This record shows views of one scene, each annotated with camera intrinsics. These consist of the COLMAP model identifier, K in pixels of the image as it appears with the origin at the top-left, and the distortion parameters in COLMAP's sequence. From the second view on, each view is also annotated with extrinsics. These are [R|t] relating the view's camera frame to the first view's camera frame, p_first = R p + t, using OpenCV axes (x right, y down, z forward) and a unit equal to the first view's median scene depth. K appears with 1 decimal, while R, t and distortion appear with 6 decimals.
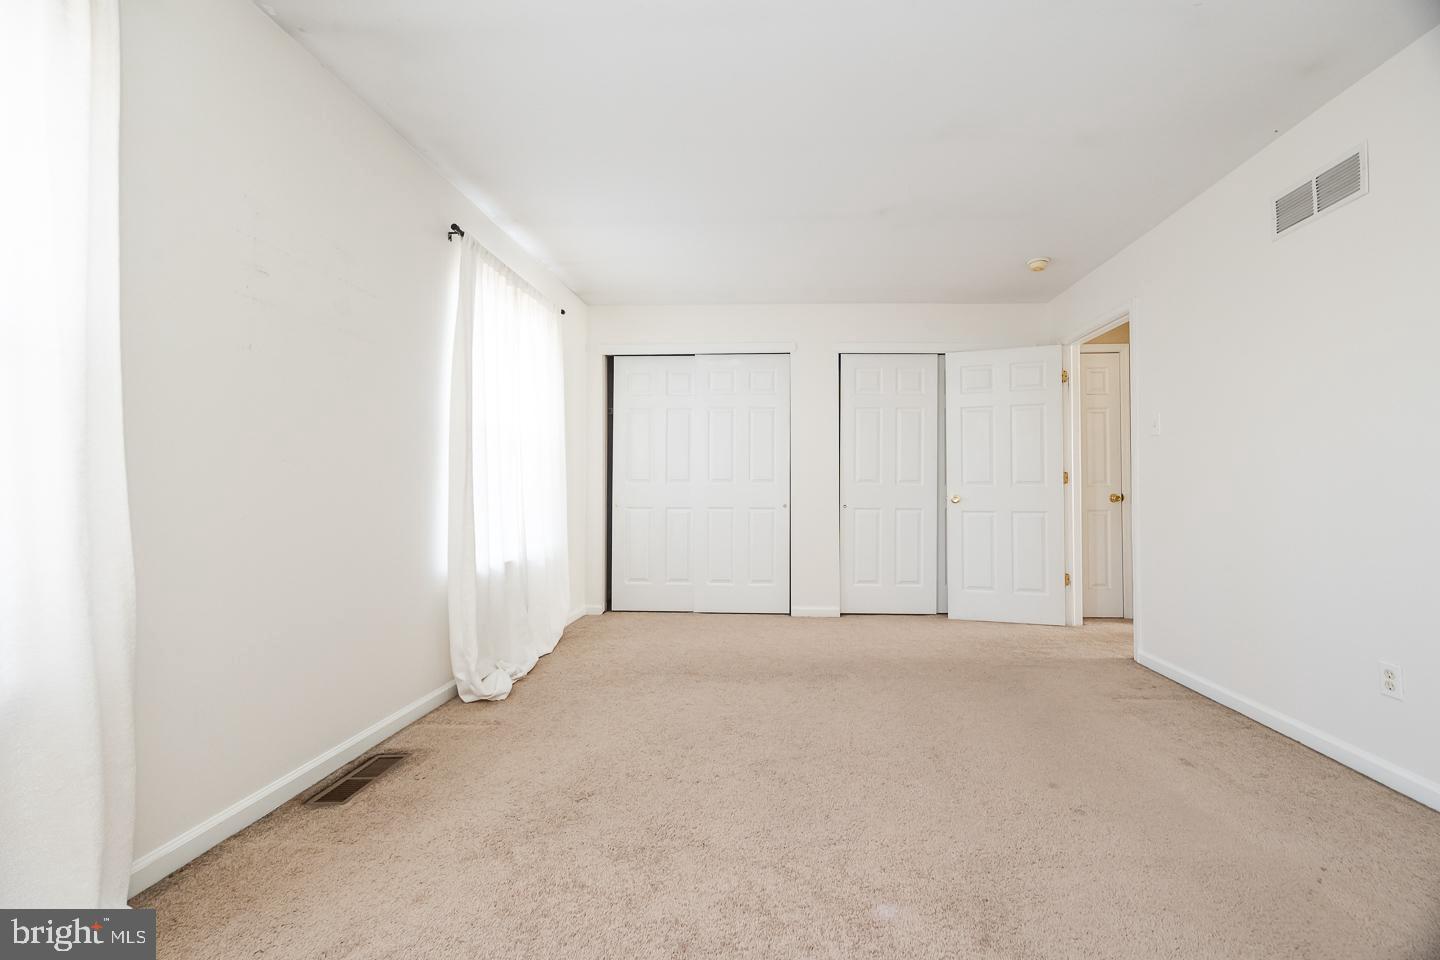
lens RADIAL K [[547.2, 0, 719.8], [0, 547.2, 475.7], [0, 0, 1]] dist [-0.003988, -0.000237]
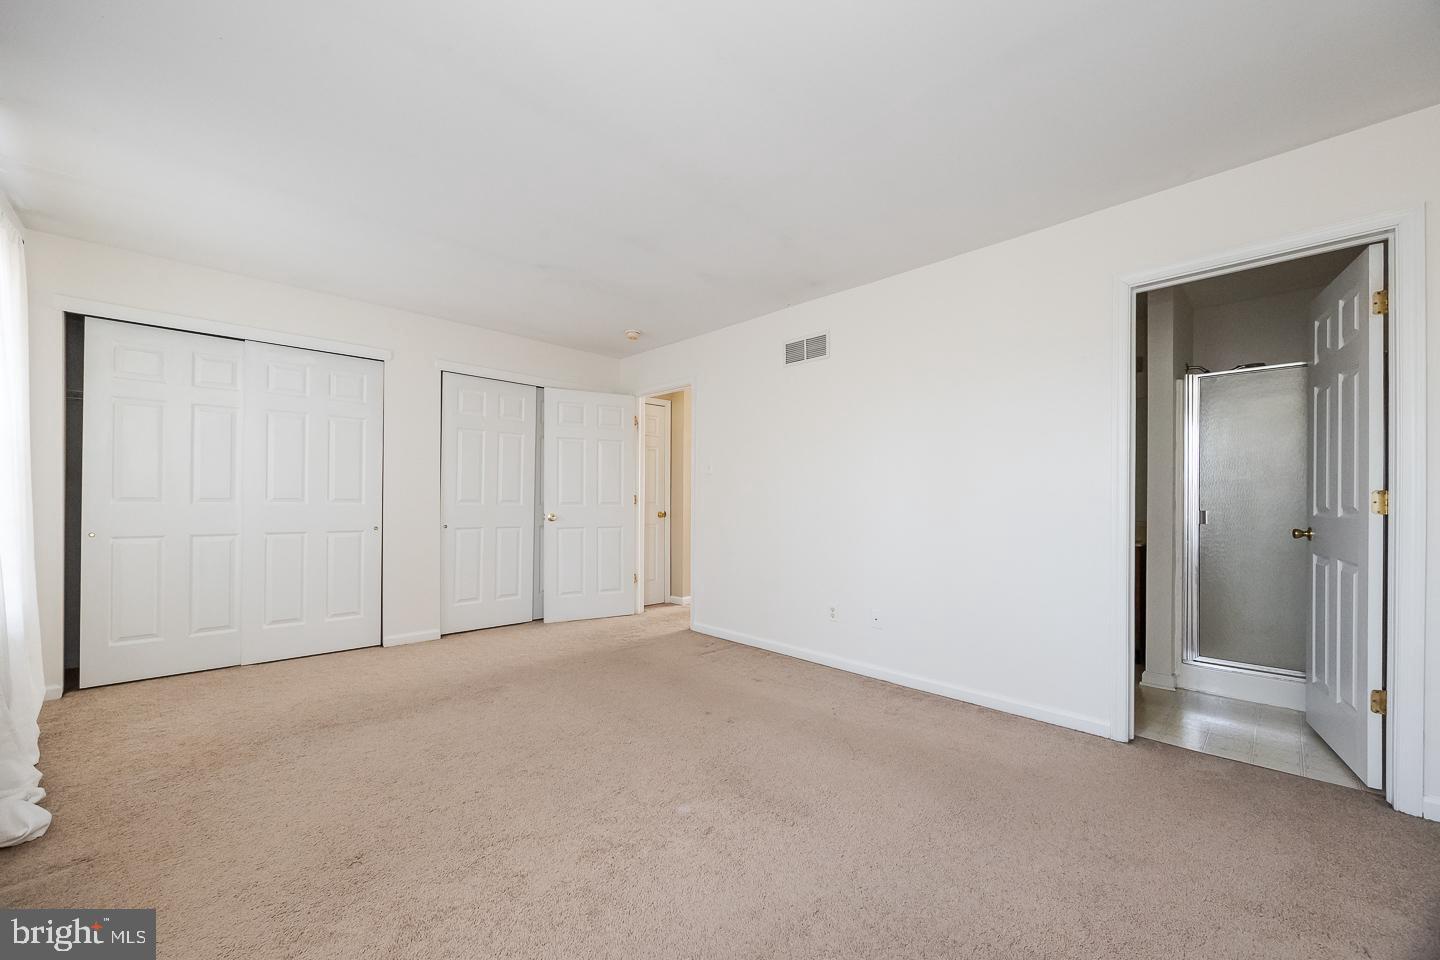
lens RADIAL K [[545.6, 0, 685.8], [0, 545.6, 502.3], [0, 0, 1]] dist [-0.000043, 0.000252]
pose [[0.725003, -0.001524, 0.688744, -0.164191], [-0.015511, 0.999708, 0.018540, -0.015873], [-0.688571, -0.024124, 0.724767, -0.014925]]
